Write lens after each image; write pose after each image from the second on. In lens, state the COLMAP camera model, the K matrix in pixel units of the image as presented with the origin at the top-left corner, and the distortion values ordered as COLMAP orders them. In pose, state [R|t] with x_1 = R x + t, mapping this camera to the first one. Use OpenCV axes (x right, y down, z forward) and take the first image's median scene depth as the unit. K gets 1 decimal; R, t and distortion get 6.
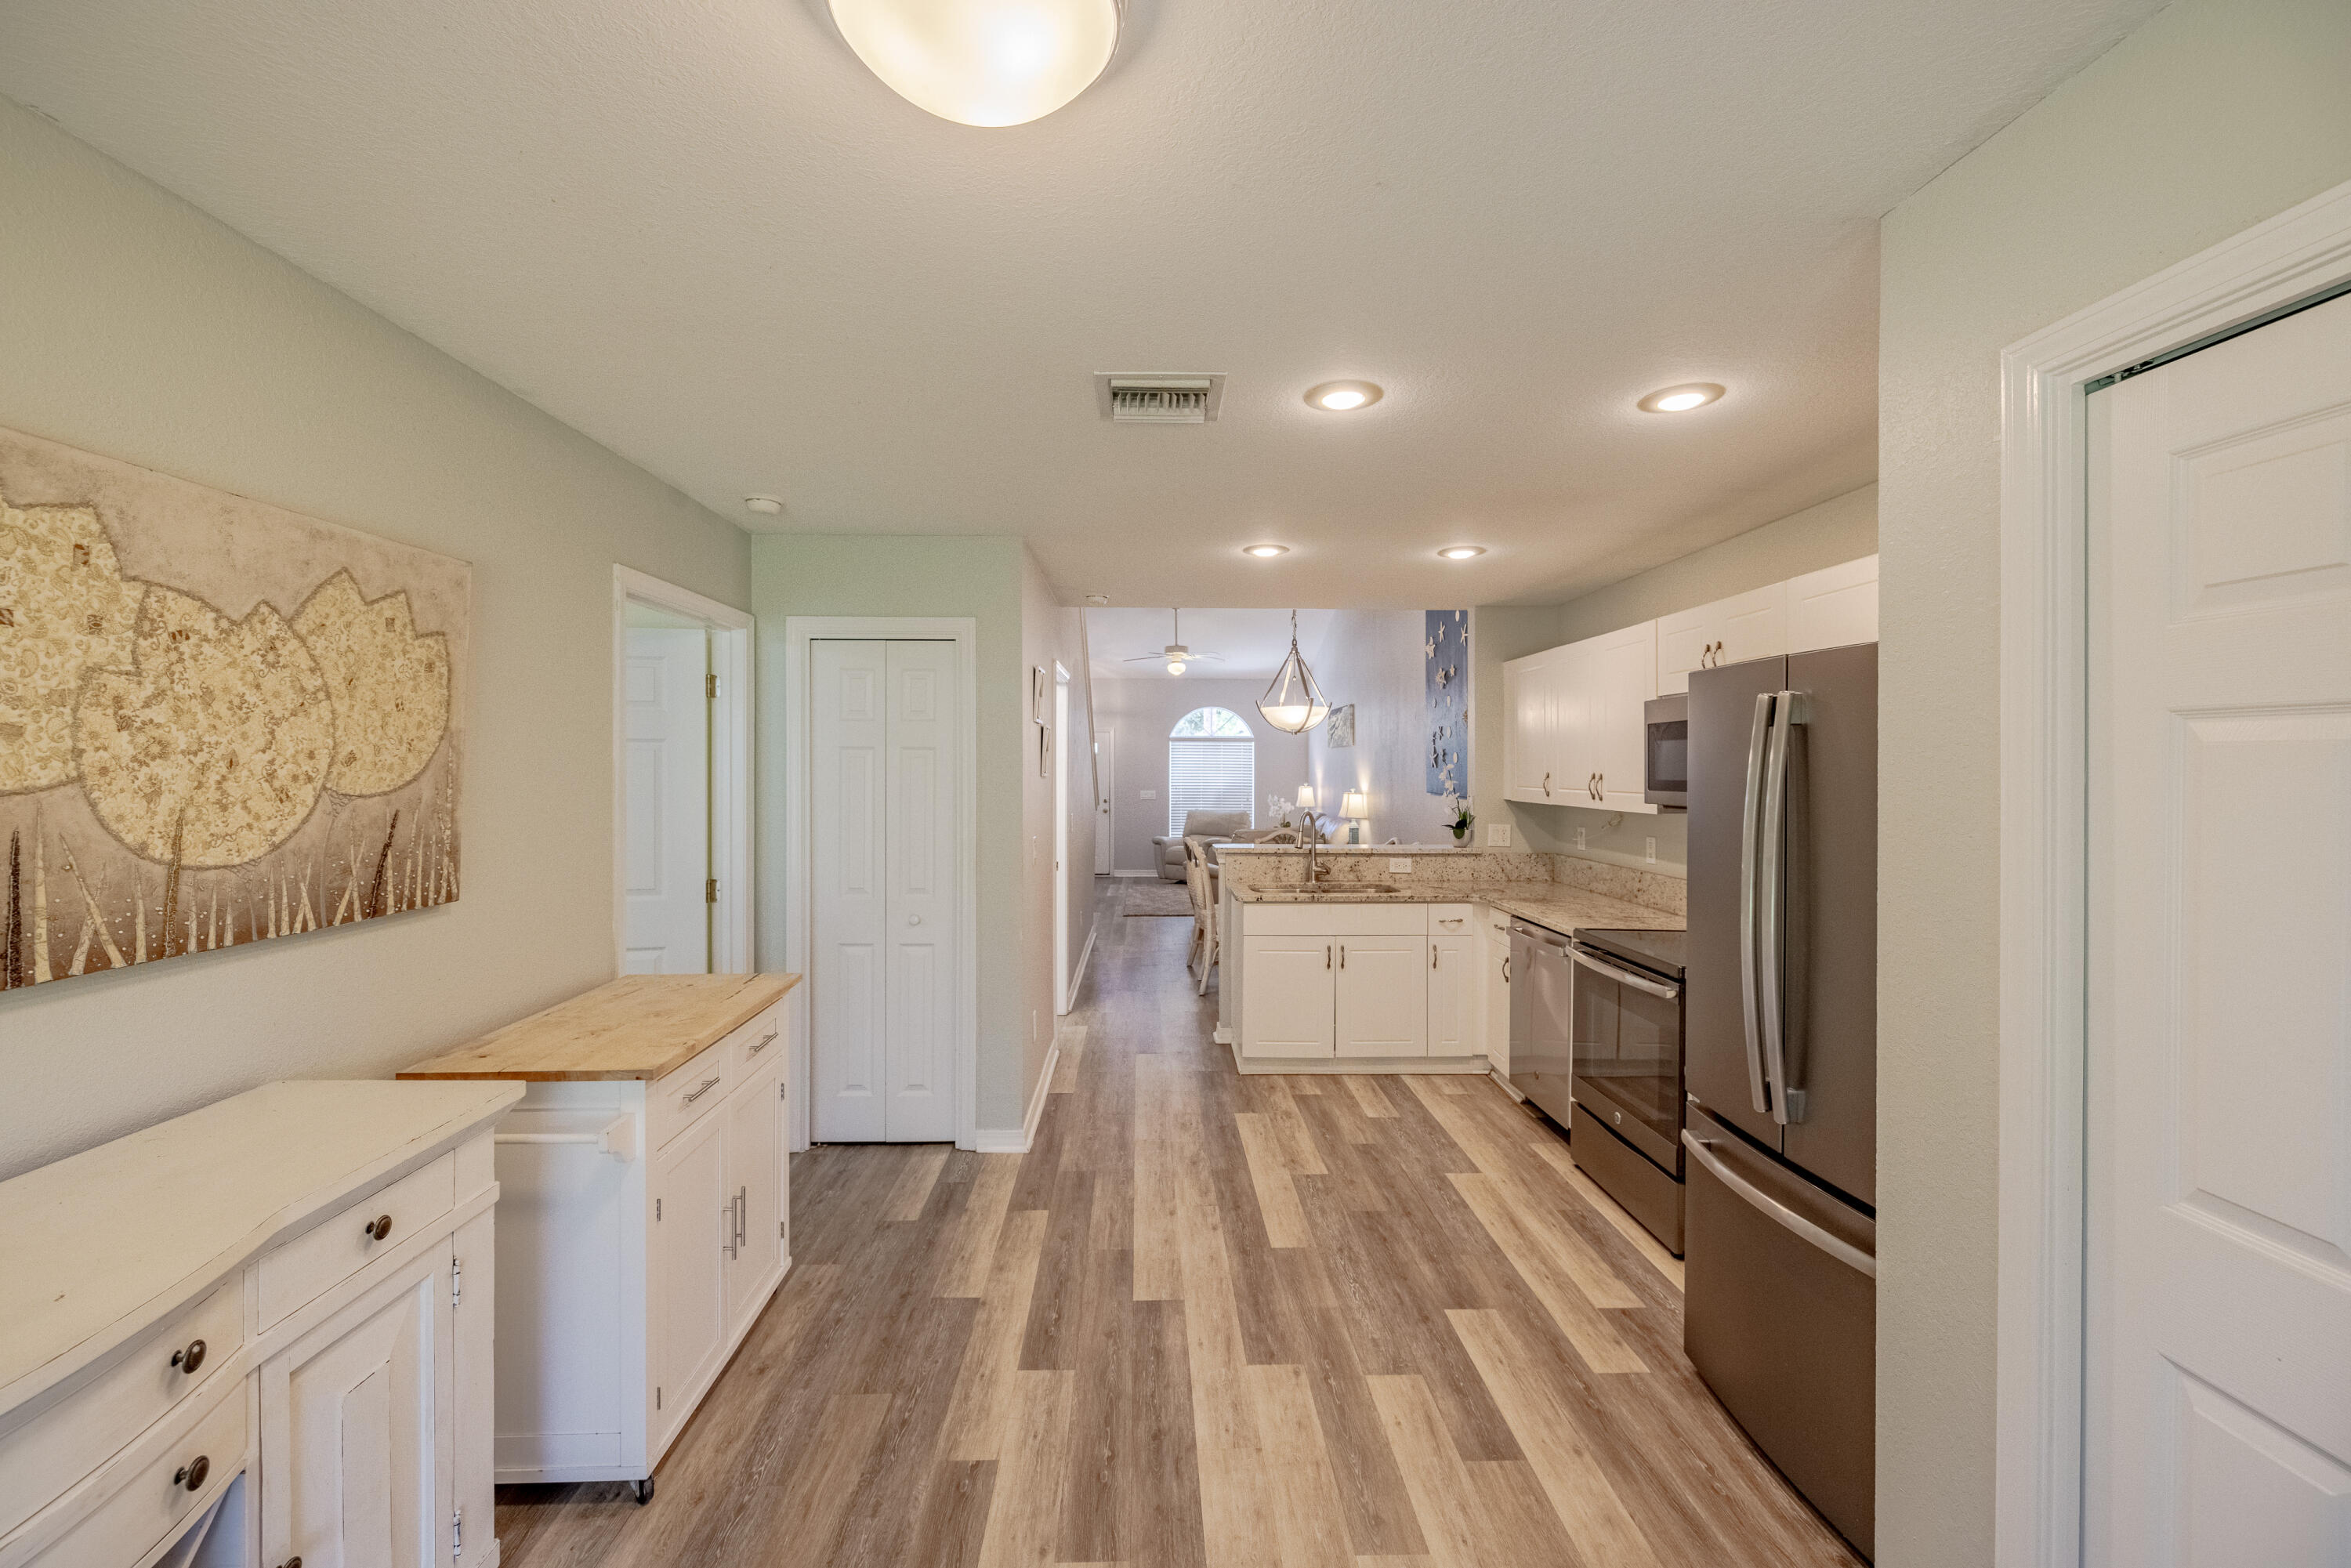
lens RADIAL K [[1003.0, 0, 1161.5], [0, 1003.0, 768.5], [0, 0, 1]] dist [0.001148, 0.000048]
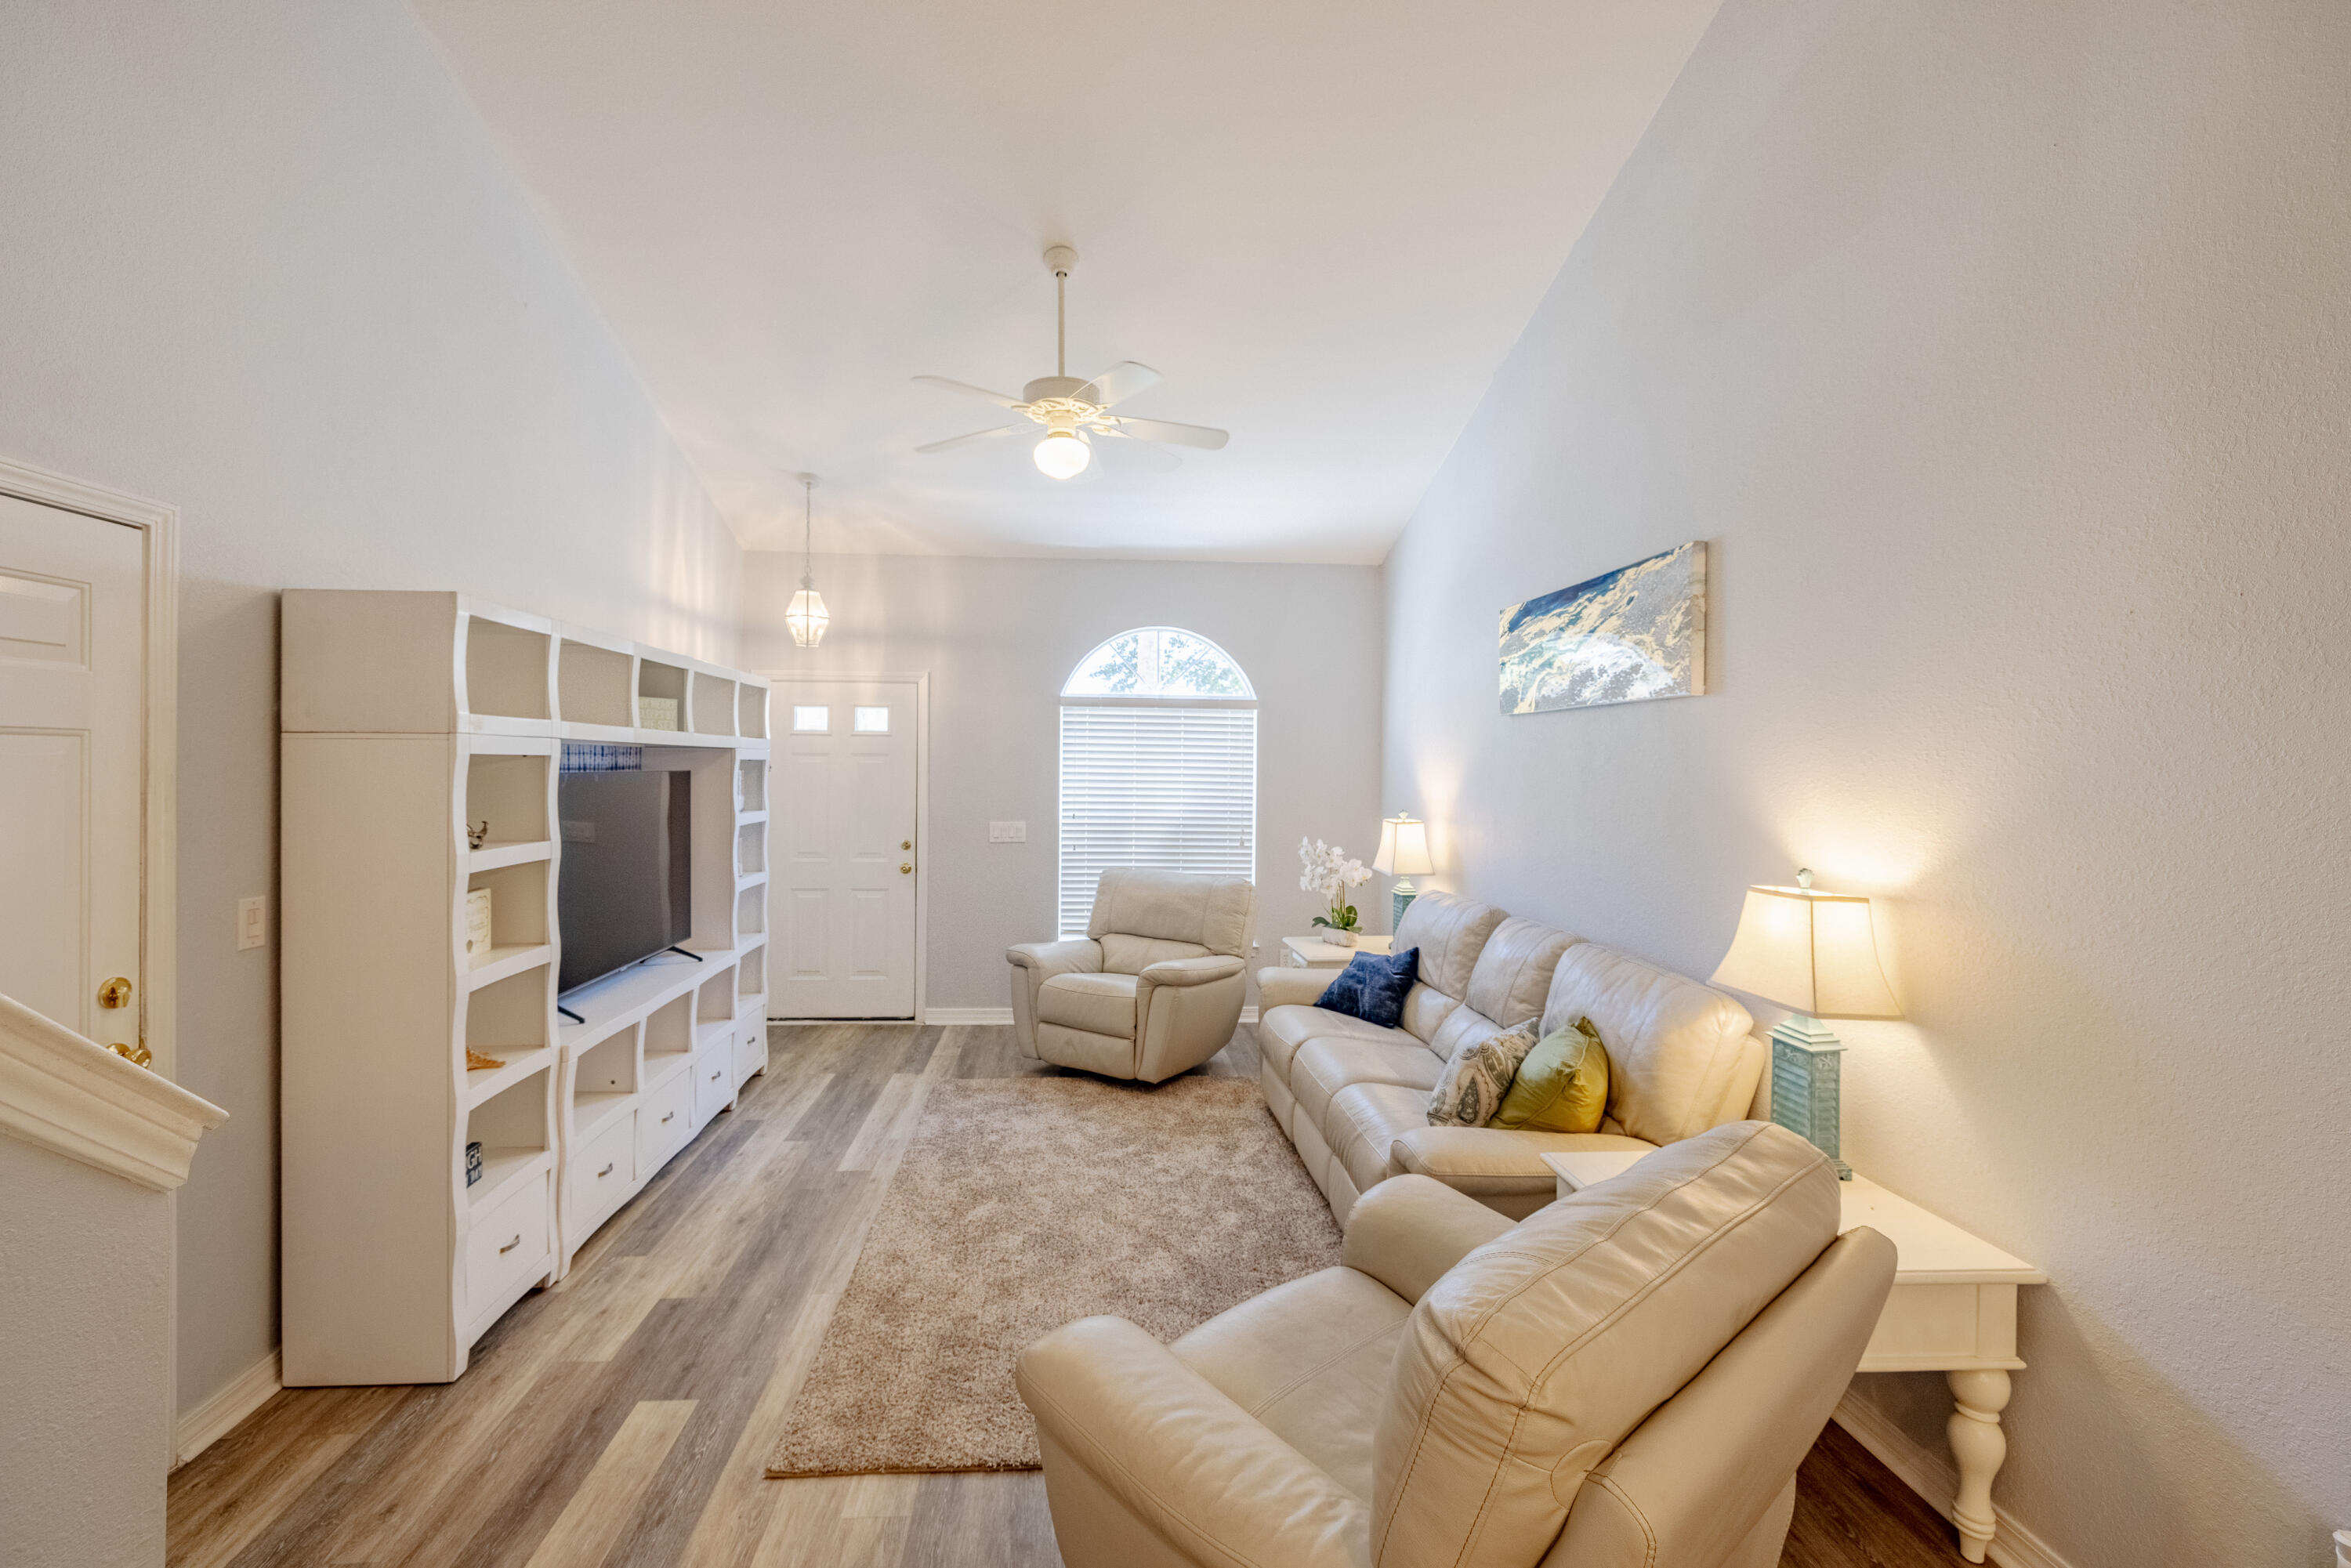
lens RADIAL K [[1003.0, 0, 1163.6], [0, 1003.0, 778.5], [0, 0, 1]] dist [0.001148, 0.000048]
pose [[0.996877, 0.009582, 0.078384, 0.122953], [-0.009945, 0.999942, 0.004242, 0.004851], [-0.078339, -0.005009, 0.996914, 3.664083]]
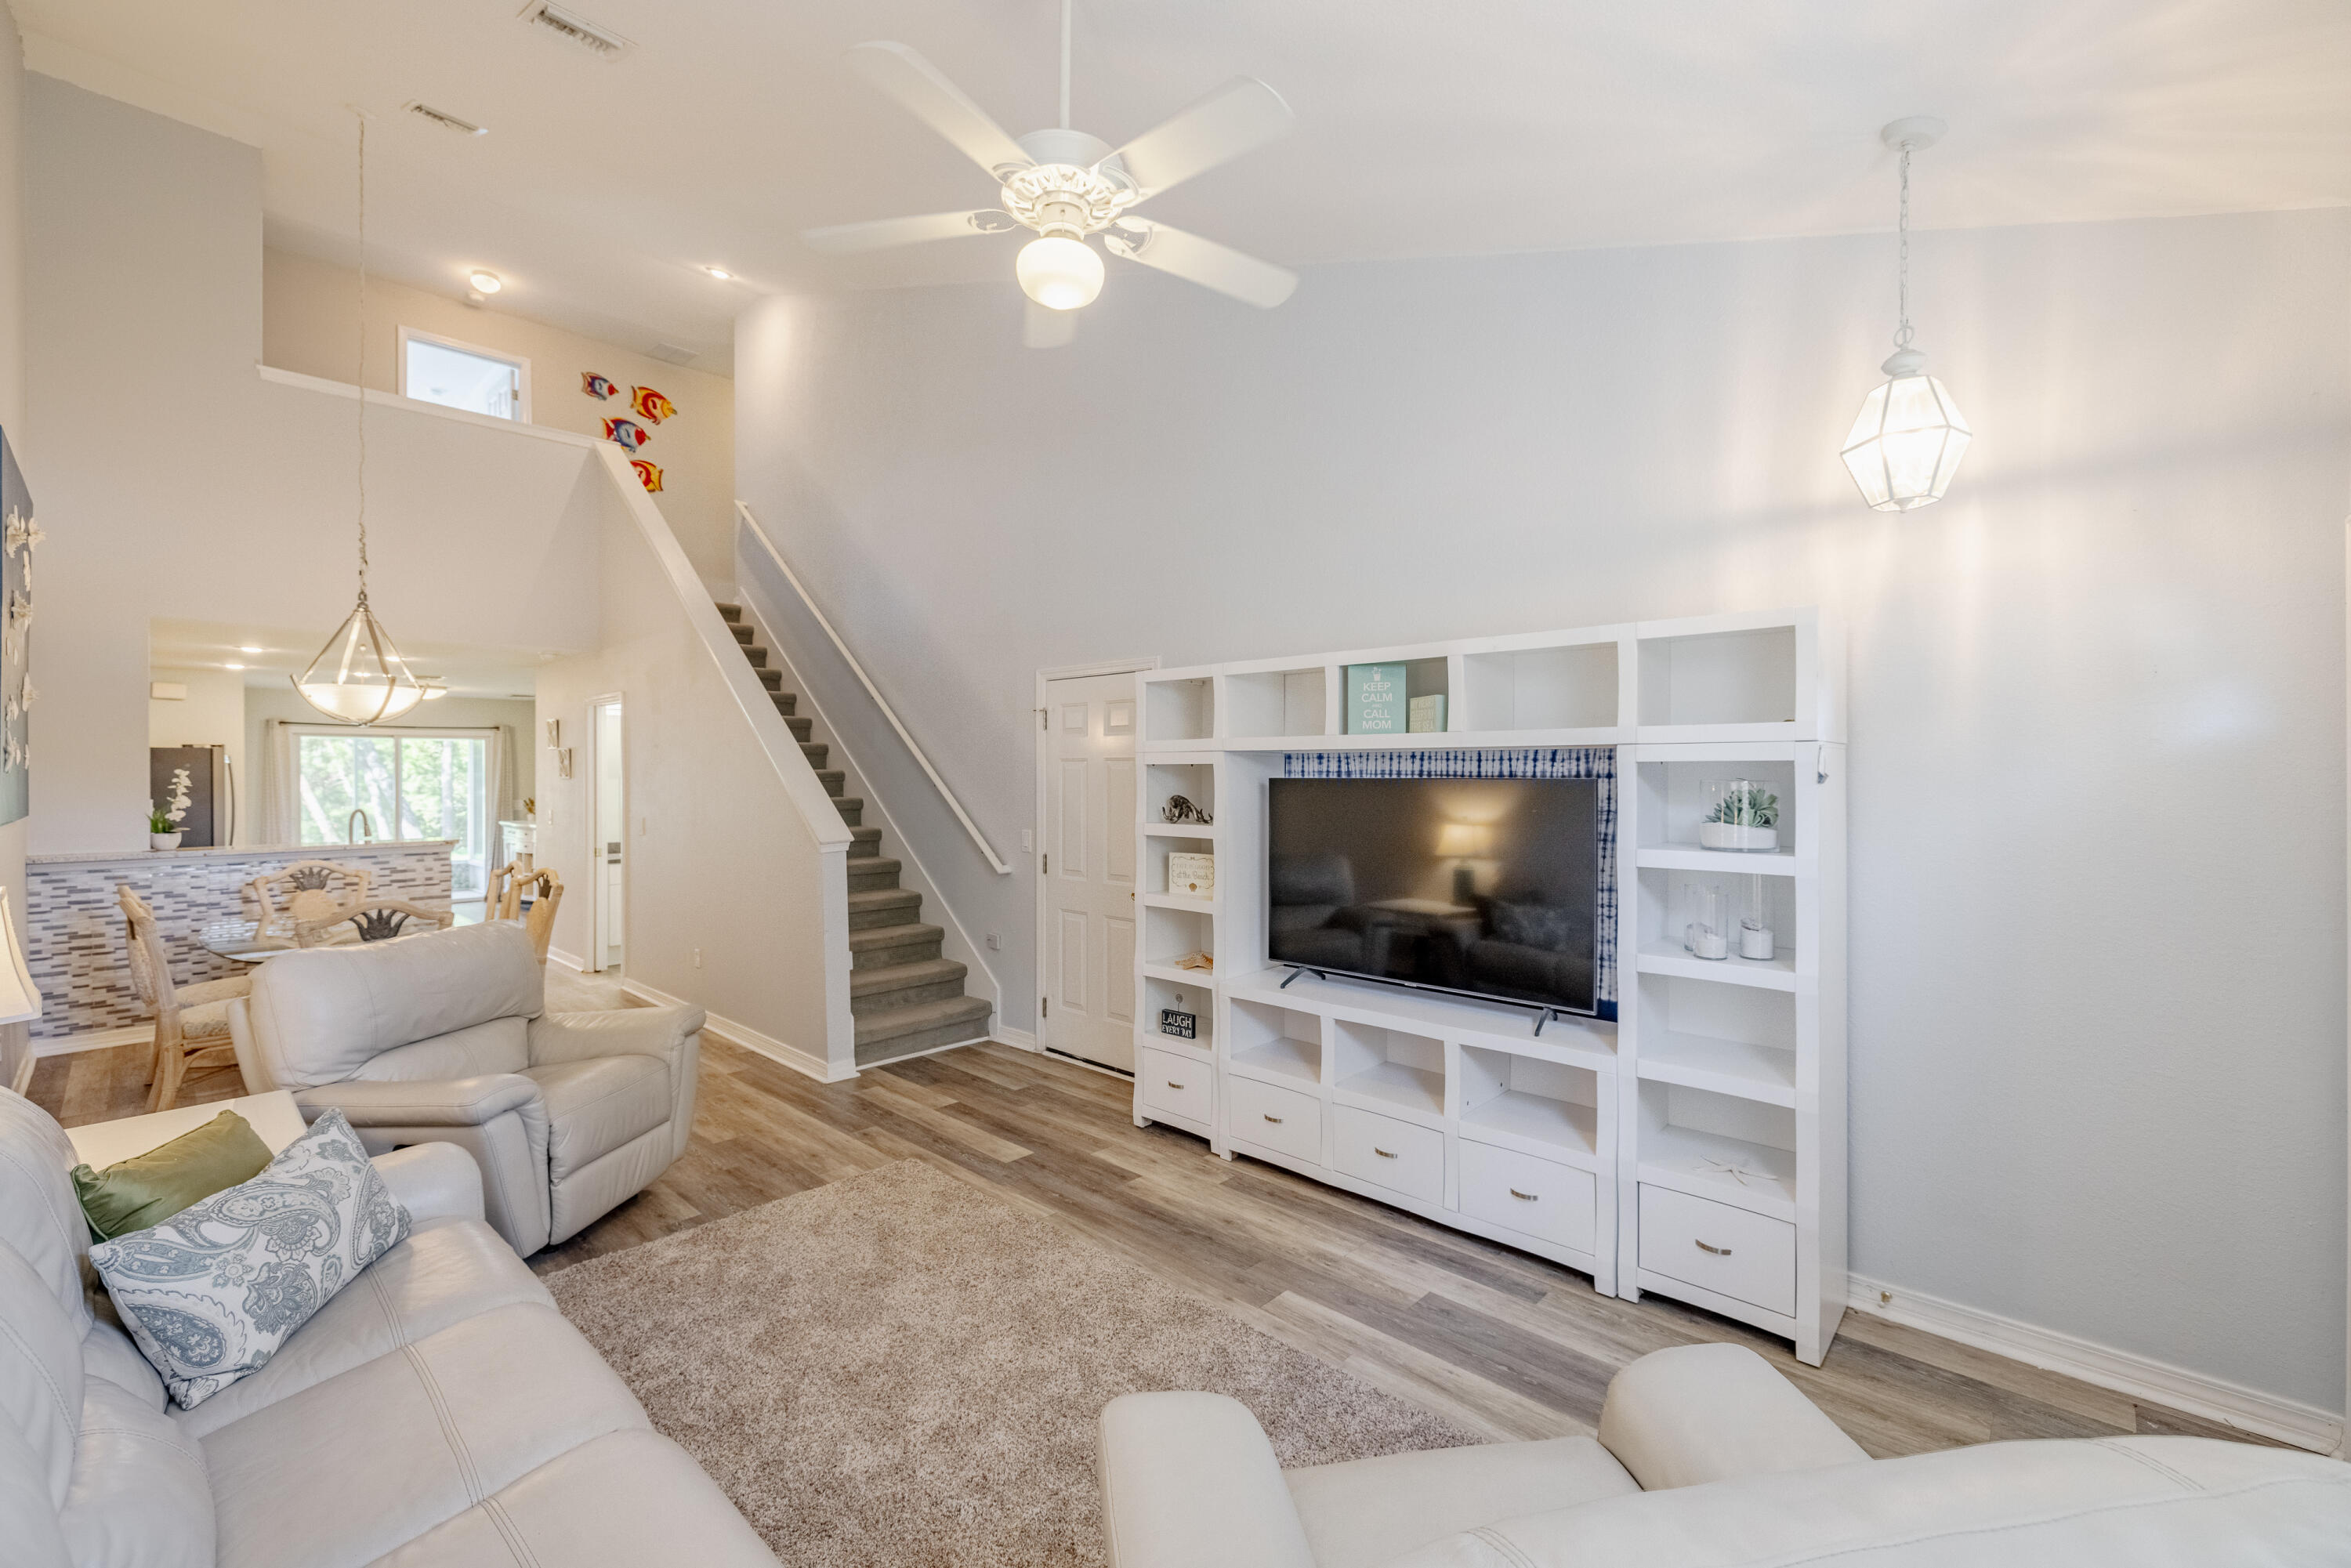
lens RADIAL K [[1003.0, 0, 1170.4], [0, 1003.0, 773.1], [0, 0, 1]] dist [0.001148, 0.000048]
pose [[-0.704485, -0.000001, -0.709719, 0.592955], [-0.004419, 0.999981, 0.004385, -0.001791], [0.709705, 0.006225, -0.704471, 5.558570]]
